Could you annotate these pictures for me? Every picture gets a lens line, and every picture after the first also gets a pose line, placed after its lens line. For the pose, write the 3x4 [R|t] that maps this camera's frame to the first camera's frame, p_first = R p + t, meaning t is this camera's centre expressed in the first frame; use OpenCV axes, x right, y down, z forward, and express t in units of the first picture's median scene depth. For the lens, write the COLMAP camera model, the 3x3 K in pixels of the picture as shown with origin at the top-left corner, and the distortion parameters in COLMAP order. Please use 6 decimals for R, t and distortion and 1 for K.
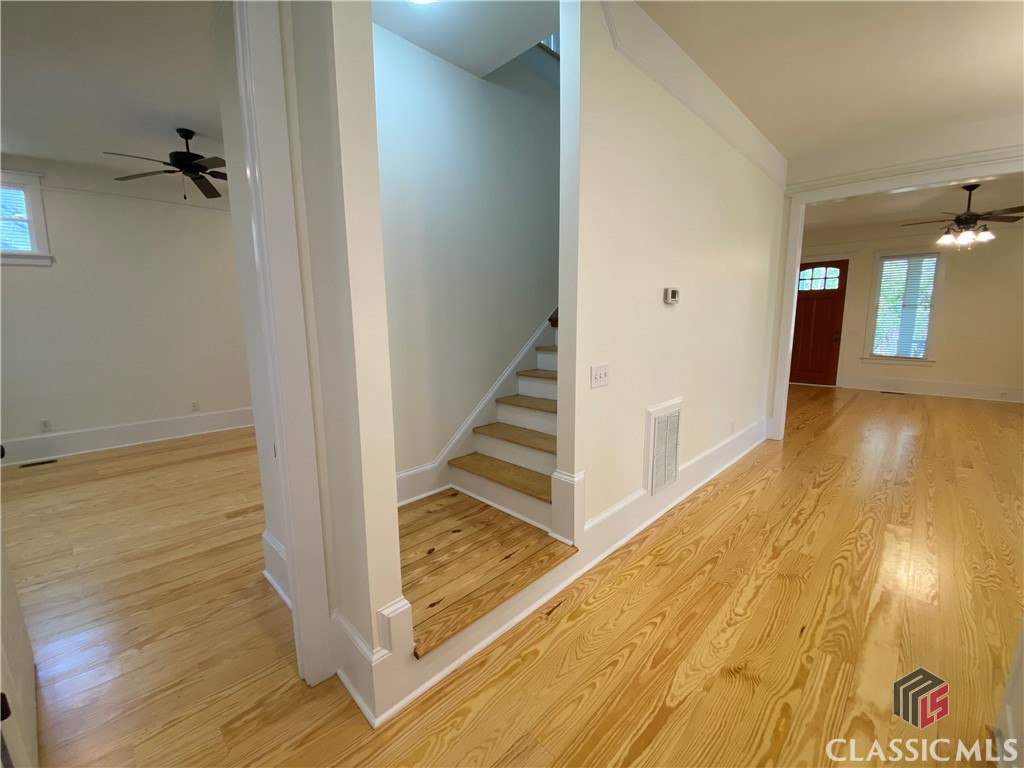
lens RADIAL K [[417.6, 0, 512.0], [0, 417.6, 384.0], [0, 0, 1]] dist [0.023670, -0.022862]
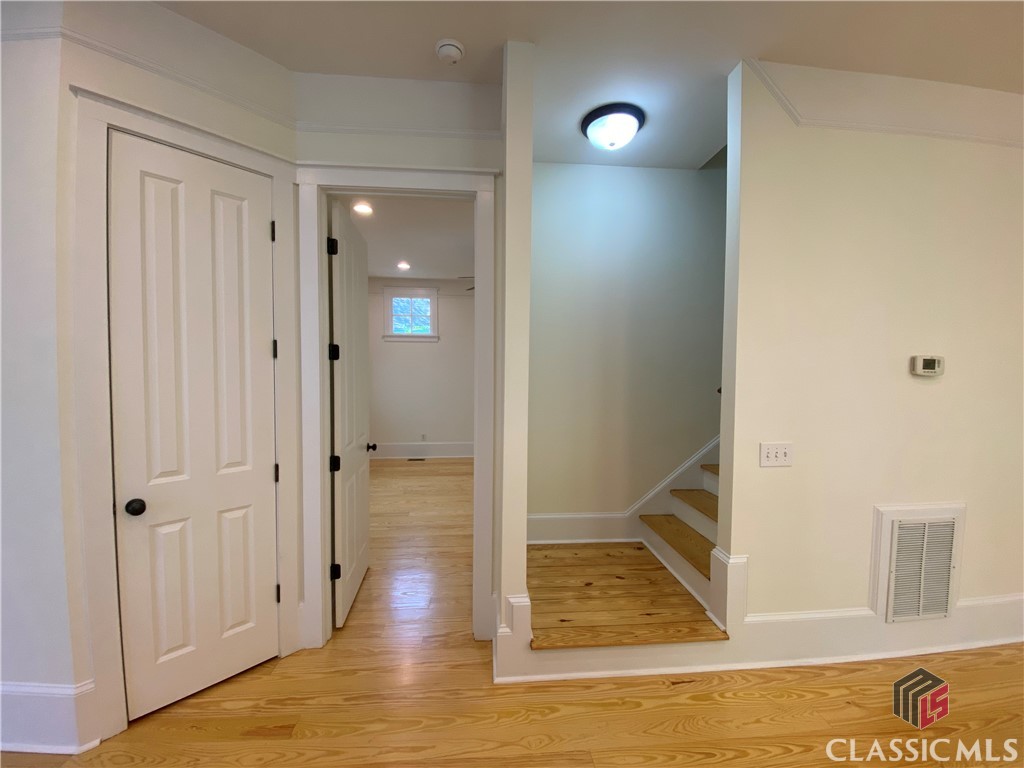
lens RADIAL K [[416.3, 0, 512.0], [0, 416.3, 384.0], [0, 0, 1]] dist [-0.002701, -0.013711]
pose [[0.757230, 0.037530, -0.652069, 0.333370], [-0.118899, 0.989587, -0.081118, -0.028217], [0.642235, 0.138955, 0.753808, -0.073019]]
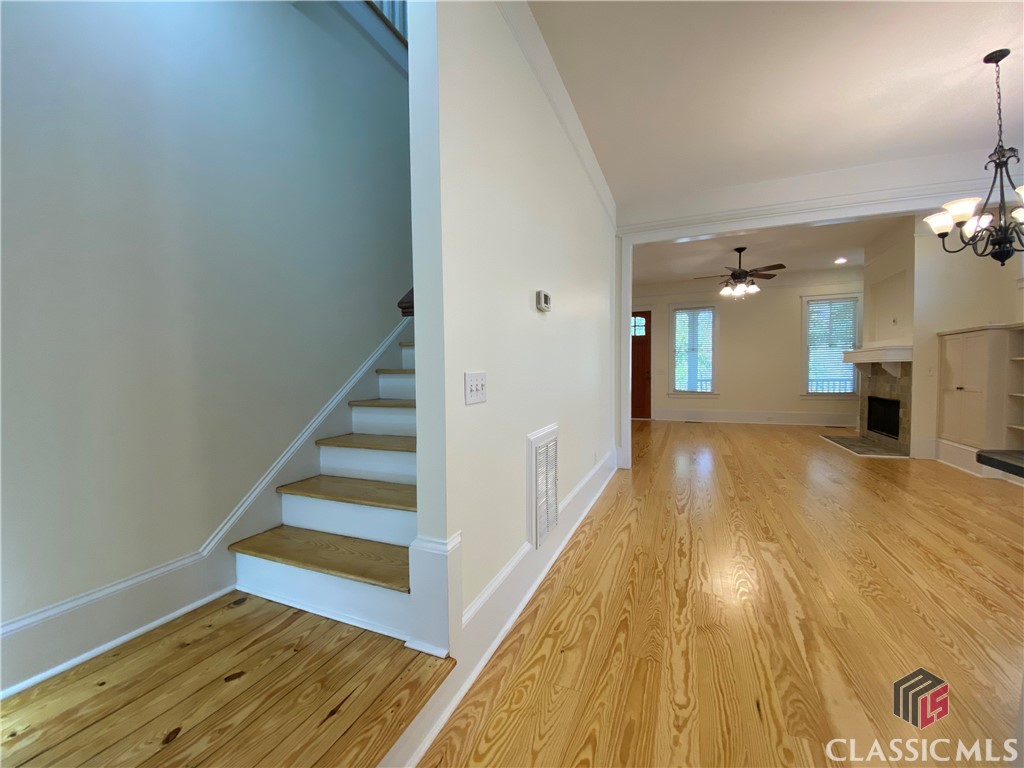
lens RADIAL K [[417.6, 0, 512.0], [0, 417.6, 384.0], [0, 0, 1]] dist [0.023670, -0.022862]
pose [[0.928423, -0.012501, 0.371315, 0.006047], [0.057446, 0.992244, -0.110231, 0.051046], [-0.367057, 0.123672, 0.921941, 0.303264]]
